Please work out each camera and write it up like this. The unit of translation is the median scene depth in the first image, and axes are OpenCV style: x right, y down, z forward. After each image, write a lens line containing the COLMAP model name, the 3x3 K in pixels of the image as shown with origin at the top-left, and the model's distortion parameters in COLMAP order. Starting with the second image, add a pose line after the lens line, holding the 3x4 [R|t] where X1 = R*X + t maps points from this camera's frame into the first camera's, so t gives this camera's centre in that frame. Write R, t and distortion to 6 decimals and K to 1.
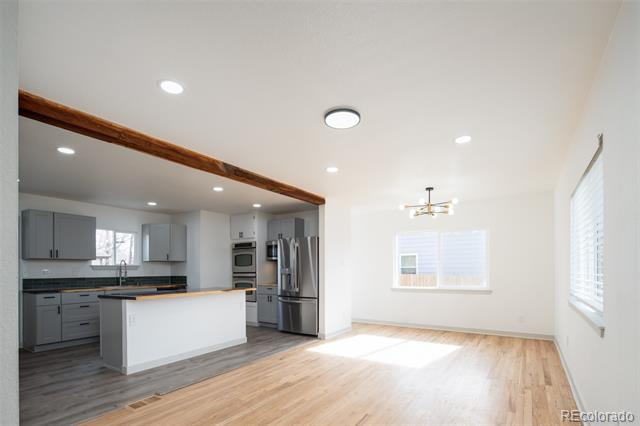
lens RADIAL K [[315.3, 0, 316.7], [0, 315.3, 270.7], [0, 0, 1]] dist [0.006631, -0.002529]
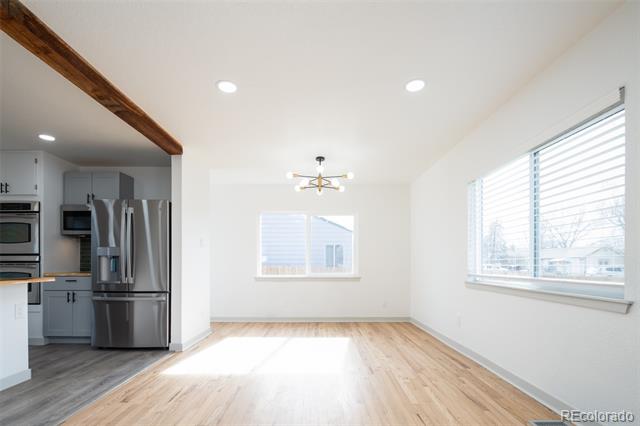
lens RADIAL K [[315.3, 0, 316.5], [0, 315.3, 264.3], [0, 0, 1]] dist [0.006631, -0.002529]
pose [[0.828042, 0.008524, 0.560601, -0.107785], [-0.006998, 0.999964, -0.004867, 0.026907], [-0.560622, 0.000107, 0.828072, 0.245632]]
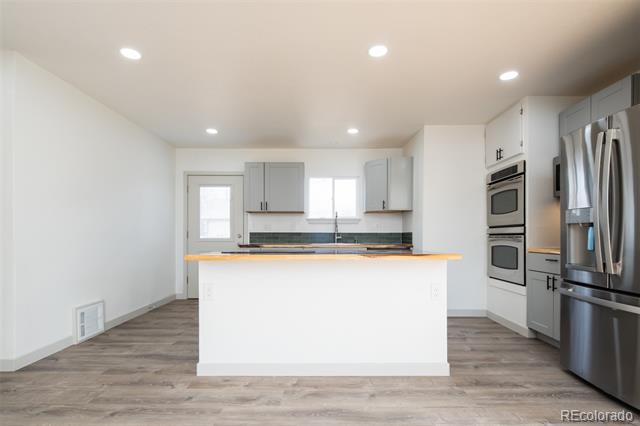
lens RADIAL K [[315.3, 0, 319.0], [0, 315.3, 235.2], [0, 0, 1]] dist [0.006631, -0.002529]
pose [[0.546775, 0.007209, -0.837248, 0.045444], [-0.005403, 0.999972, 0.005081, 0.023804], [0.837262, 0.001745, 0.546799, 0.532820]]
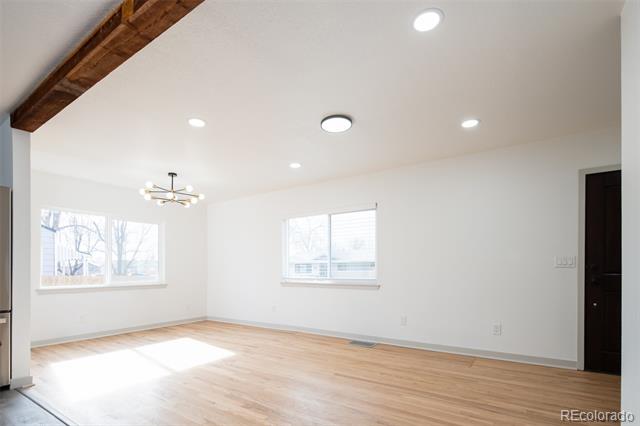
lens RADIAL K [[315.3, 0, 317.4], [0, 315.3, 271.2], [0, 0, 1]] dist [0.006631, -0.002529]
pose [[-0.006788, 0.005408, 0.999962, -0.475238], [0.006535, 0.999964, -0.005364, 0.027505], [-0.999956, 0.006498, -0.006823, 0.481218]]
